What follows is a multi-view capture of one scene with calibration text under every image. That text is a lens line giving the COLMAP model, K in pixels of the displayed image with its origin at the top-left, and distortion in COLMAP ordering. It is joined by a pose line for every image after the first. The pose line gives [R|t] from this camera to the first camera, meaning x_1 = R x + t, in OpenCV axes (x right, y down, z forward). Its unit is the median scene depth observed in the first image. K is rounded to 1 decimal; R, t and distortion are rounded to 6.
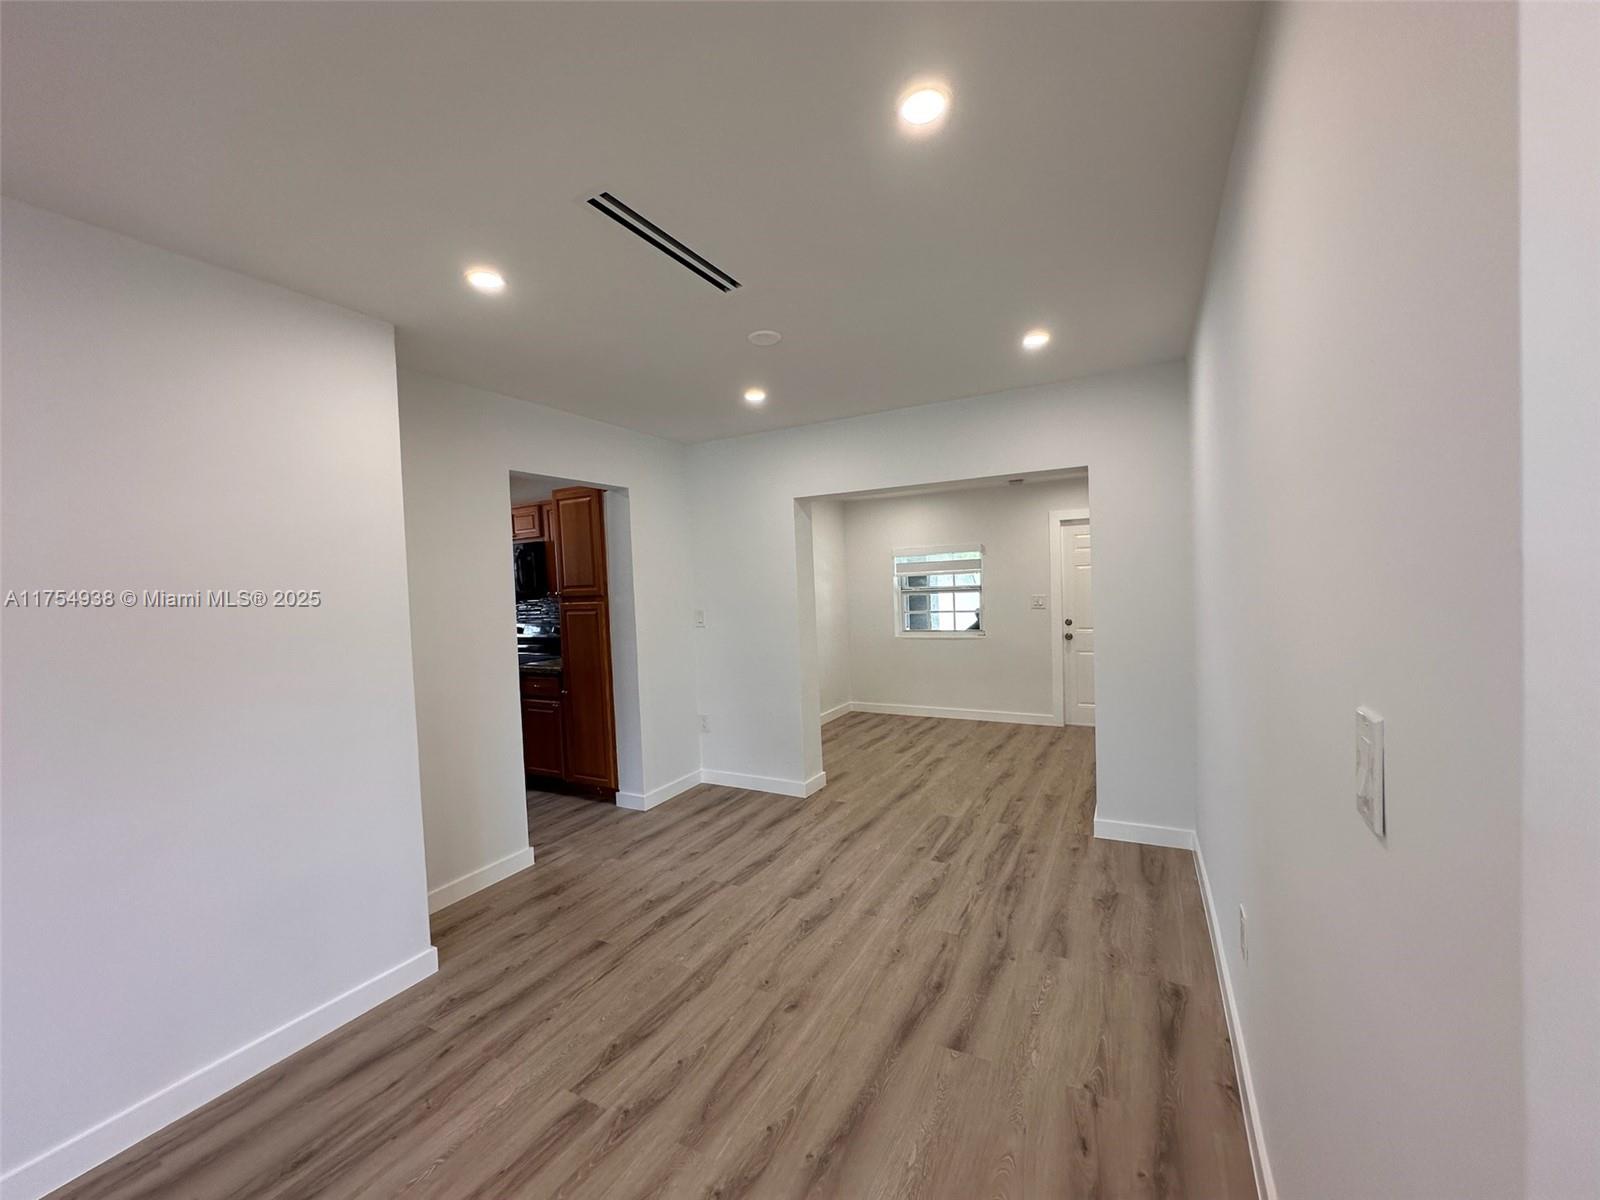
lens RADIAL K [[638.2, 0, 799.8], [0, 638.2, 601.5], [0, 0, 1]] dist [-0.002430, 0.000226]
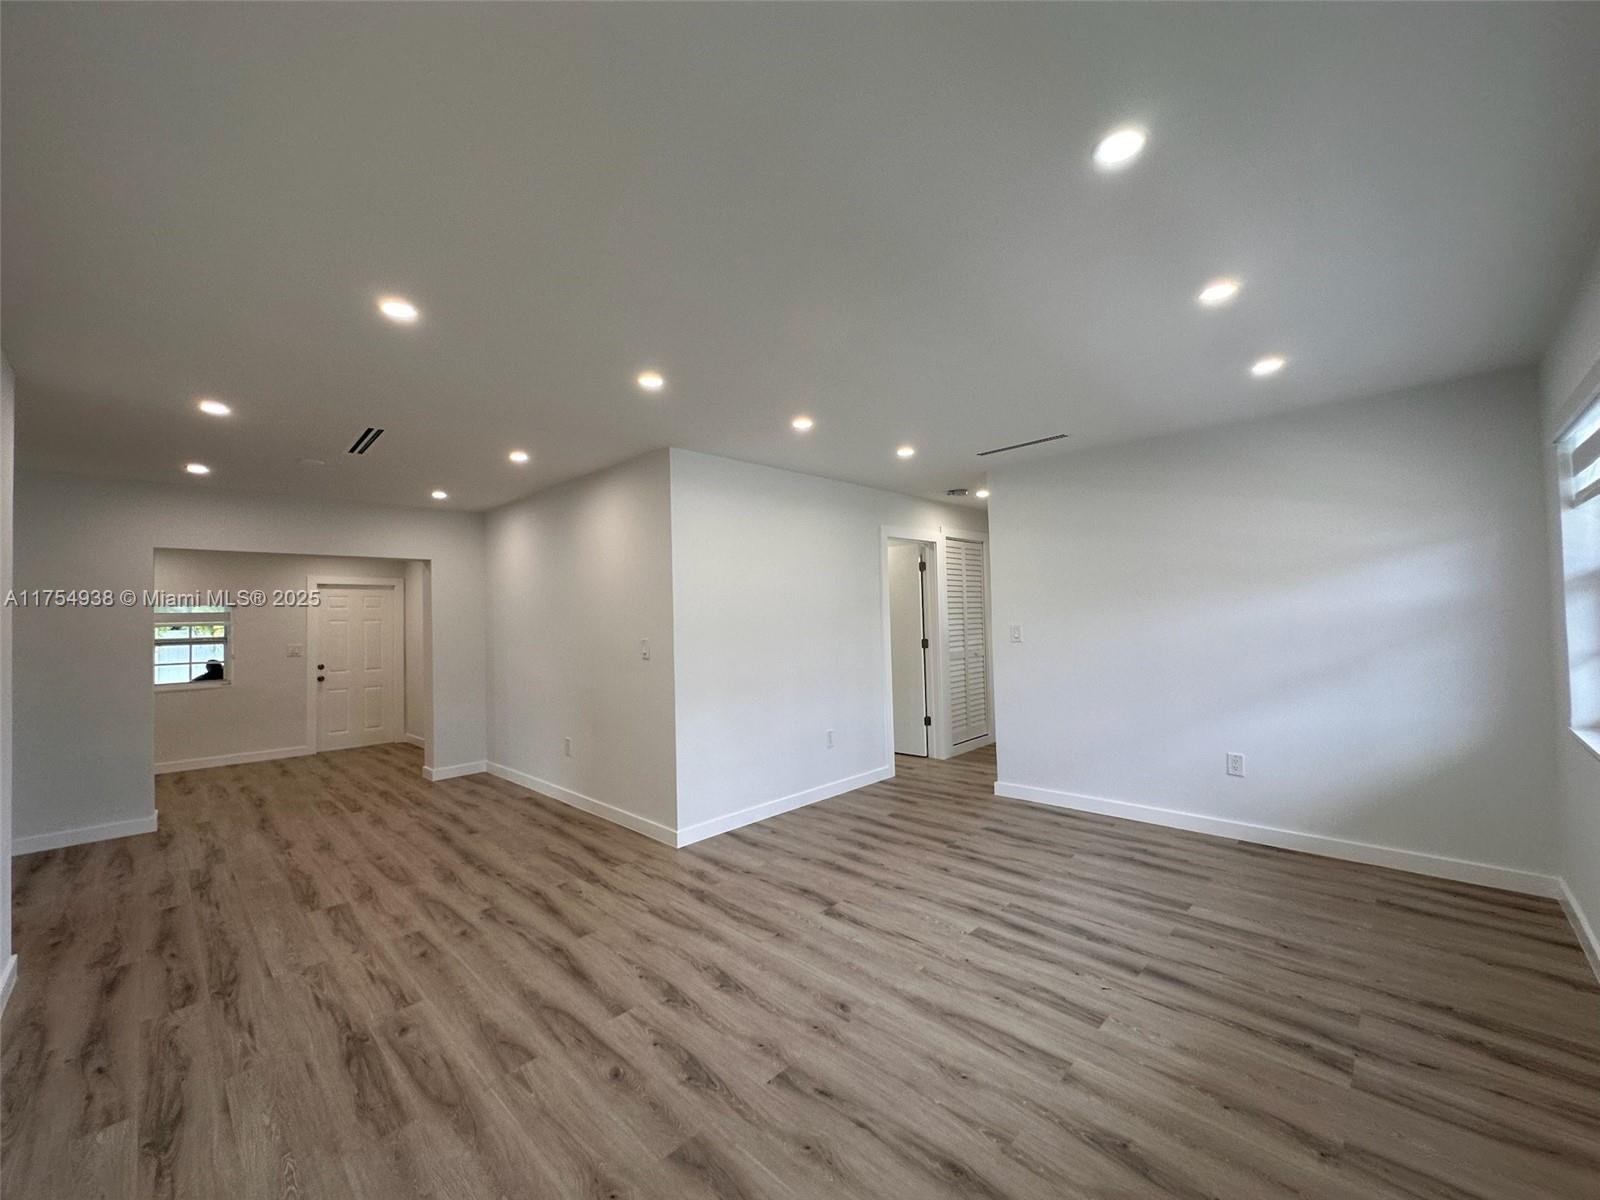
lens RADIAL K [[638.2, 0, 802.8], [0, 638.2, 602.4], [0, 0, 1]] dist [-0.002430, 0.000226]
pose [[0.278817, 0.058209, 0.958579, -0.786965], [0.042081, 0.996462, -0.072749, 0.057967], [-0.959422, 0.060622, 0.275381, -0.365669]]
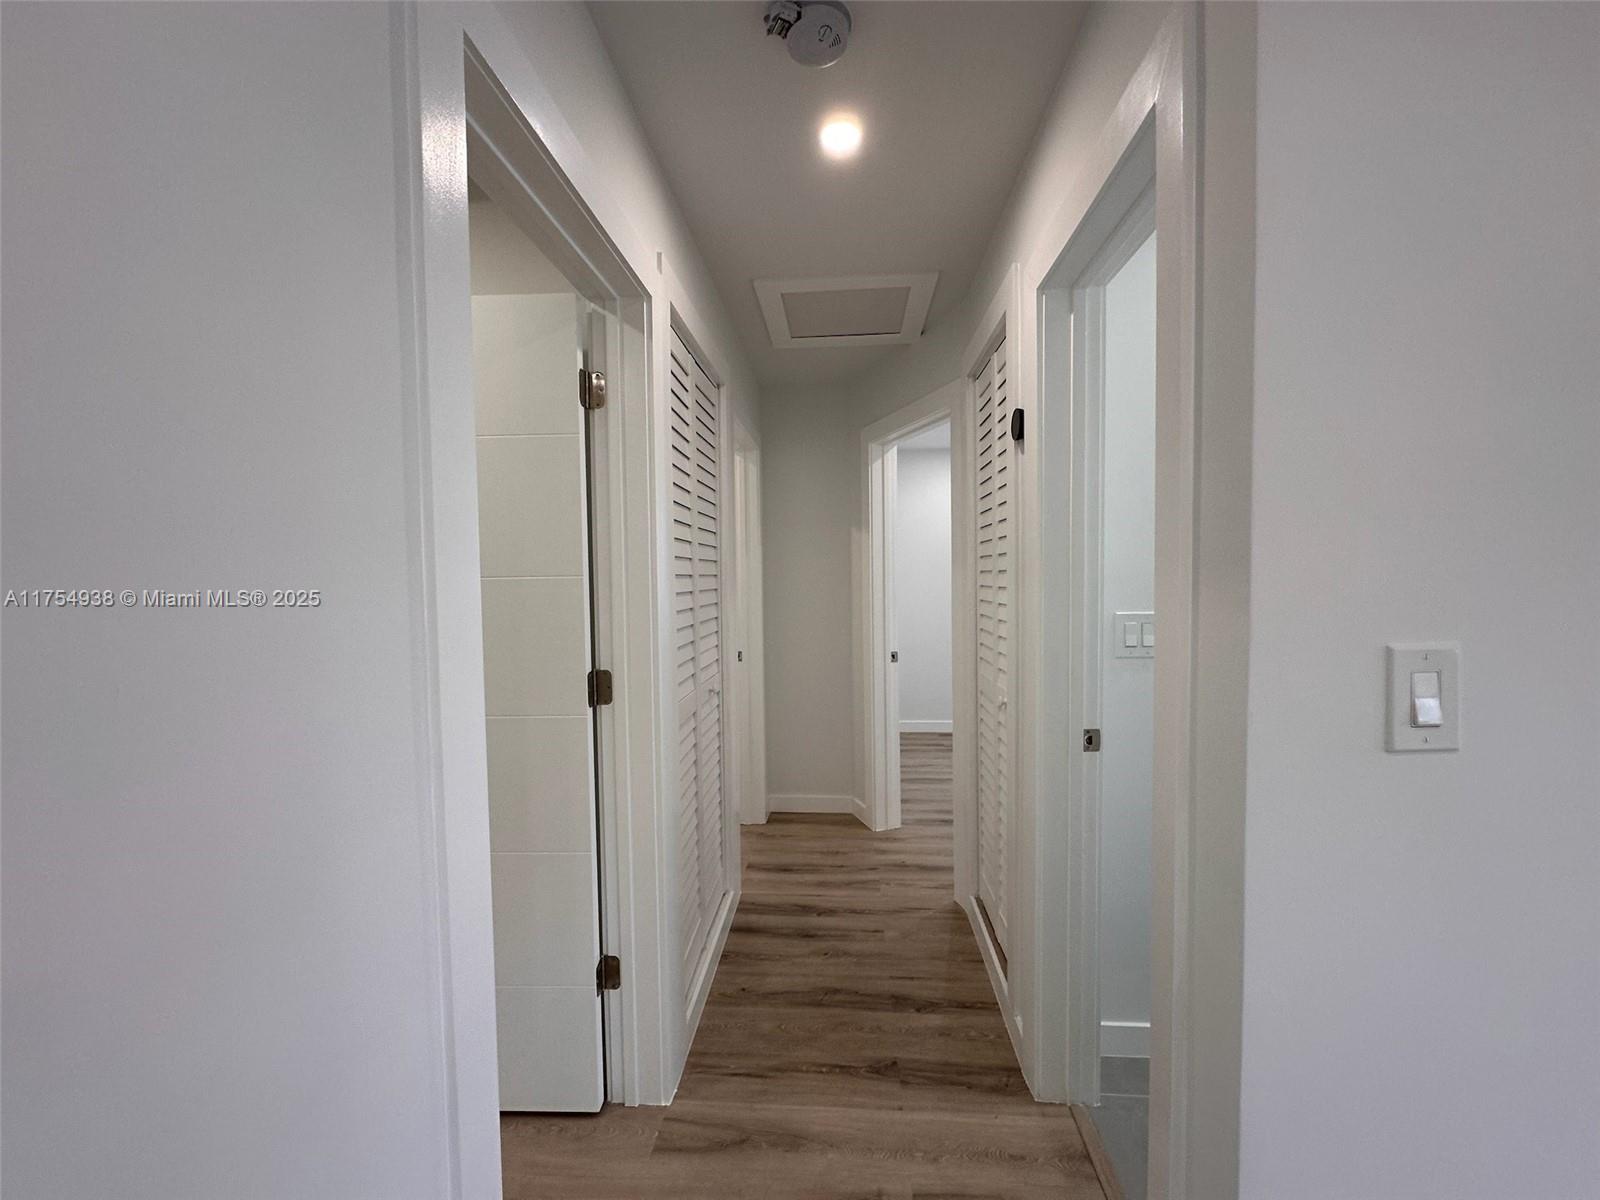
lens RADIAL K [[638.2, 0, 796.2], [0, 638.2, 604.2], [0, 0, 1]] dist [-0.002430, 0.000226]
pose [[-0.396460, 0.007877, 0.918018, 0.385357], [0.055134, 0.998363, 0.015244, 0.004317], [-0.916395, 0.056657, -0.396245, -0.171314]]
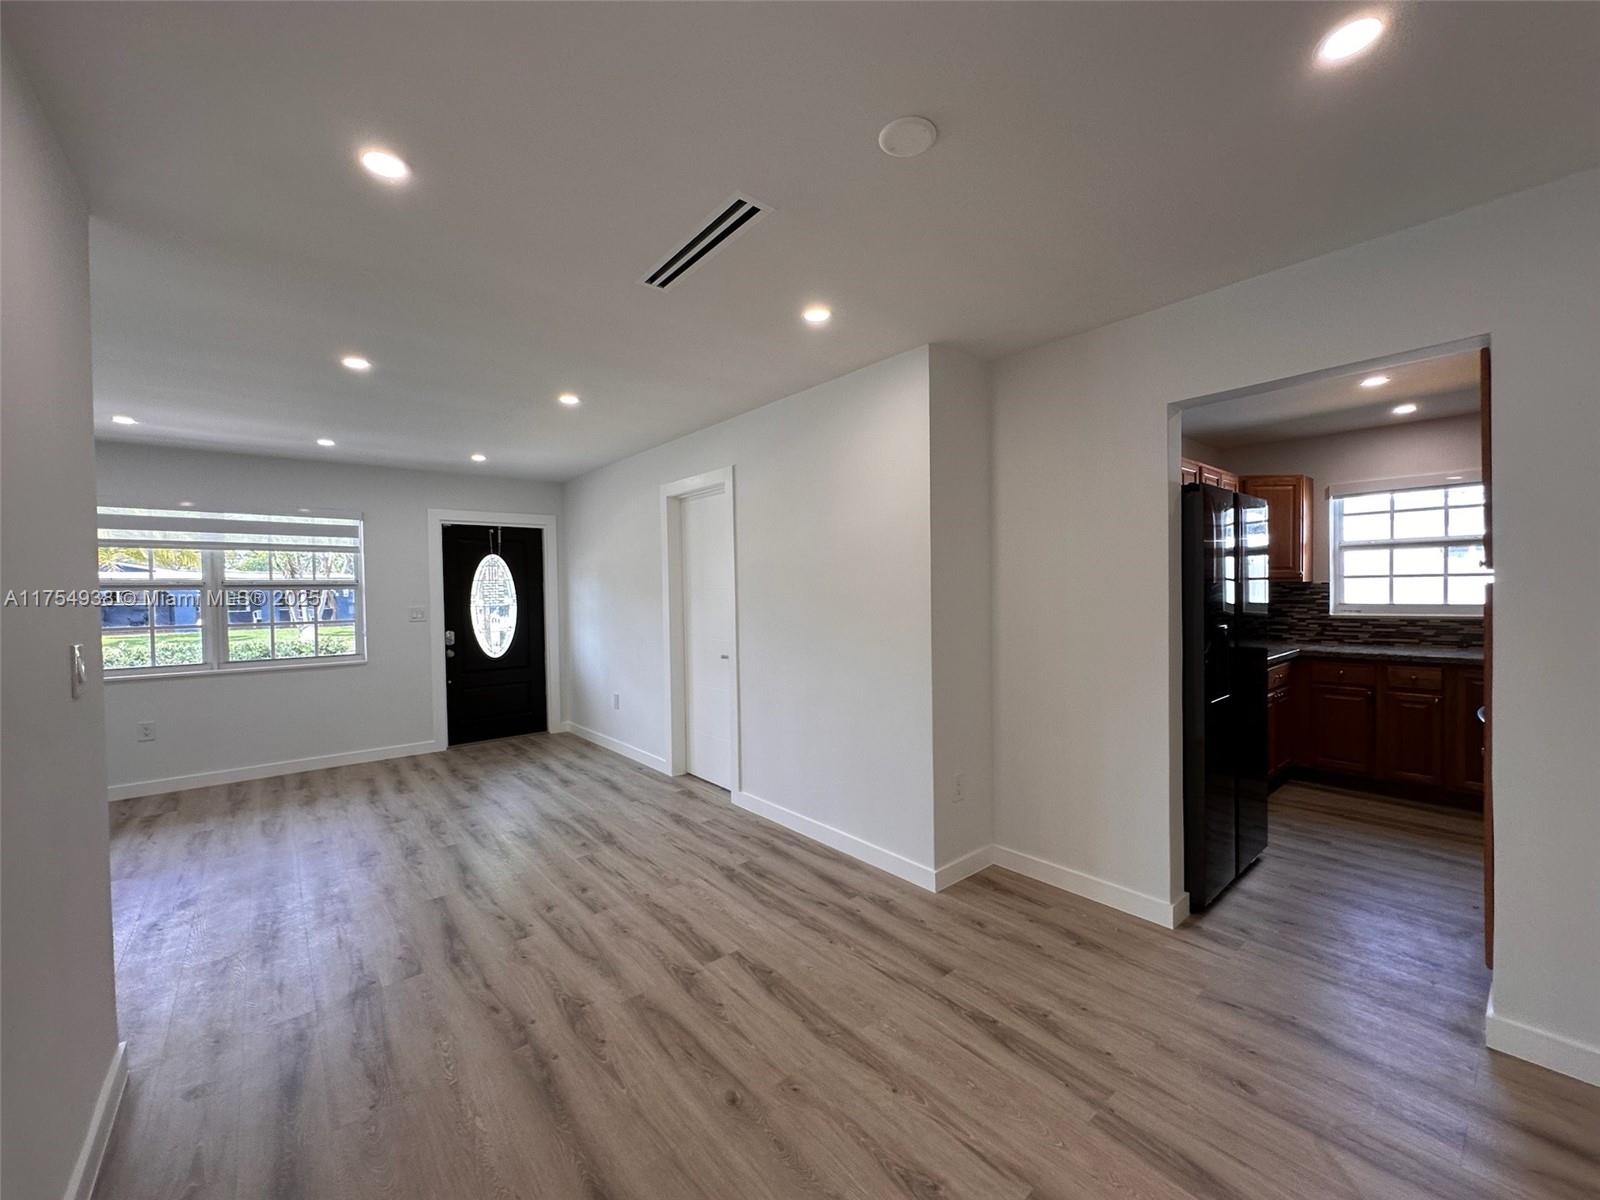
lens RADIAL K [[638.2, 0, 799.9], [0, 638.2, 603.8], [0, 0, 1]] dist [-0.002430, 0.000226]
pose [[-0.376178, 0.067025, -0.924120, 0.358991], [0.003444, 0.997474, 0.070943, -0.020675], [0.926541, 0.023505, -0.375459, 0.751719]]
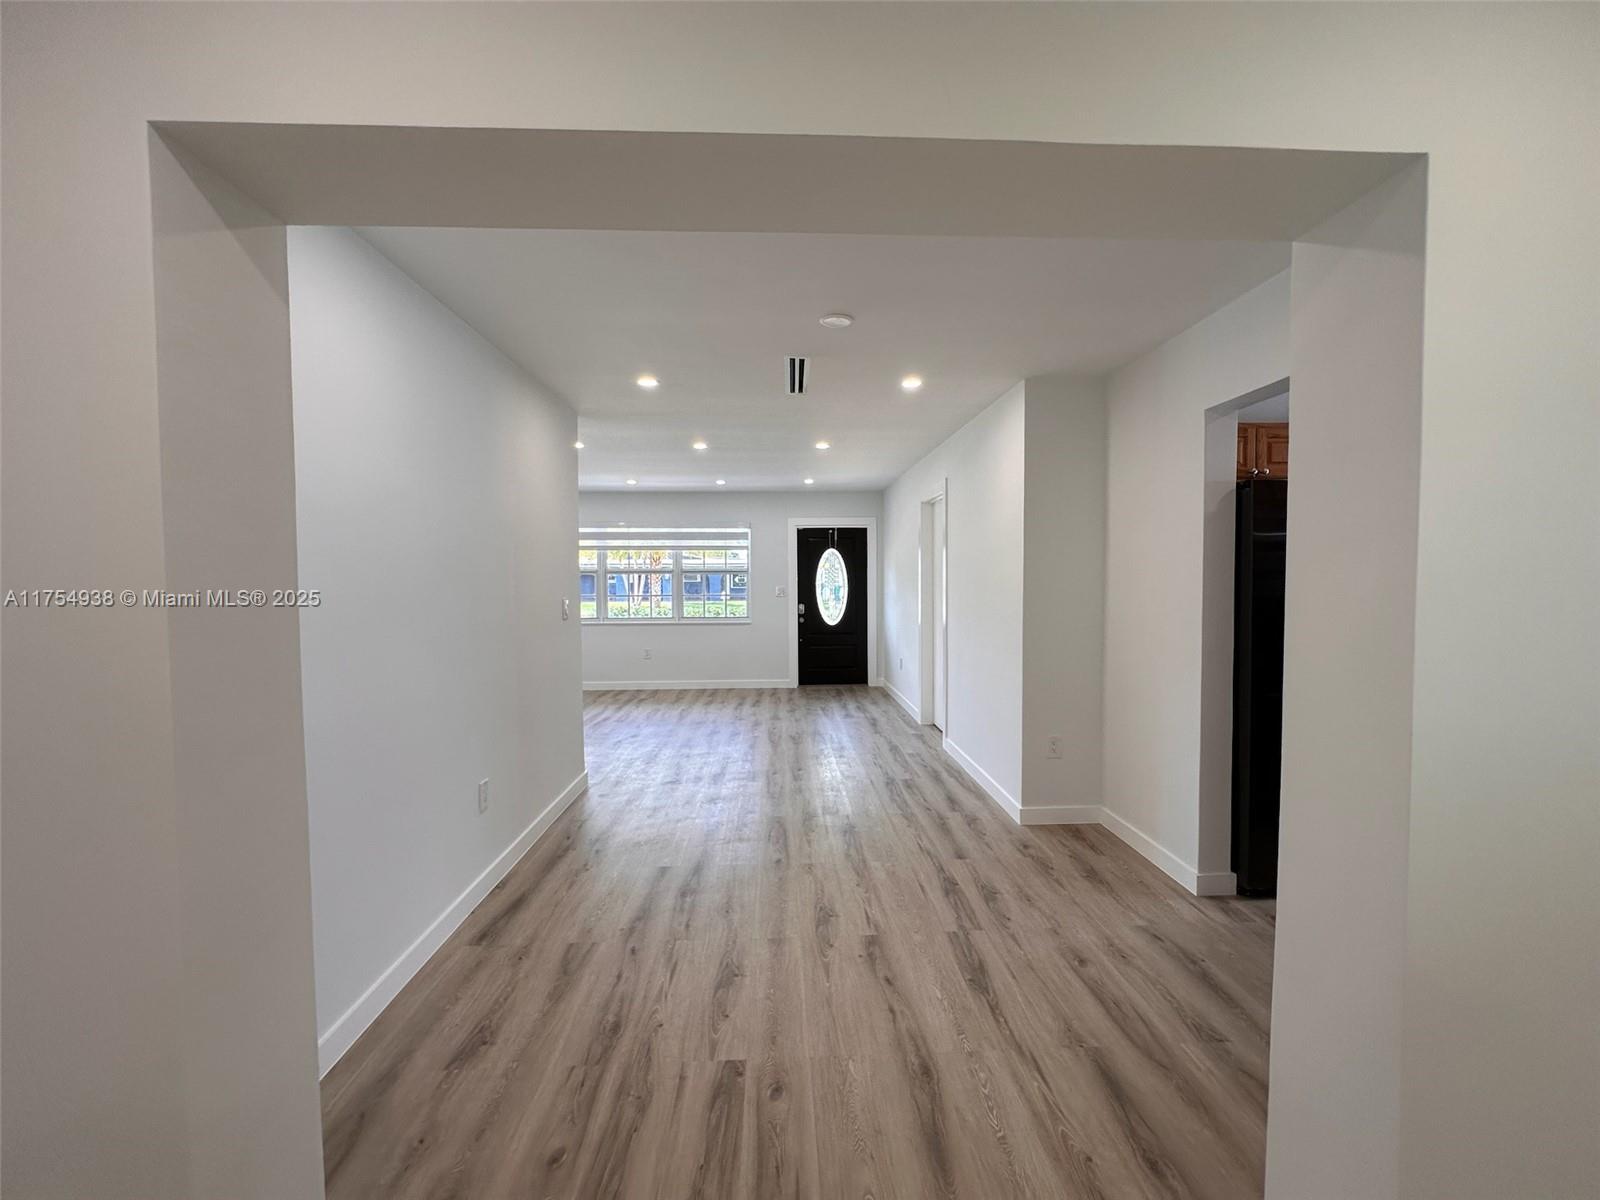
lens RADIAL K [[638.2, 0, 800.5], [0, 638.2, 603.5], [0, 0, 1]] dist [-0.002430, 0.000226]
pose [[-0.862213, 0.067281, -0.502058, 0.348801], [0.027121, 0.995850, 0.086879, -0.037951], [0.505819, 0.061292, -0.860459, 1.233142]]
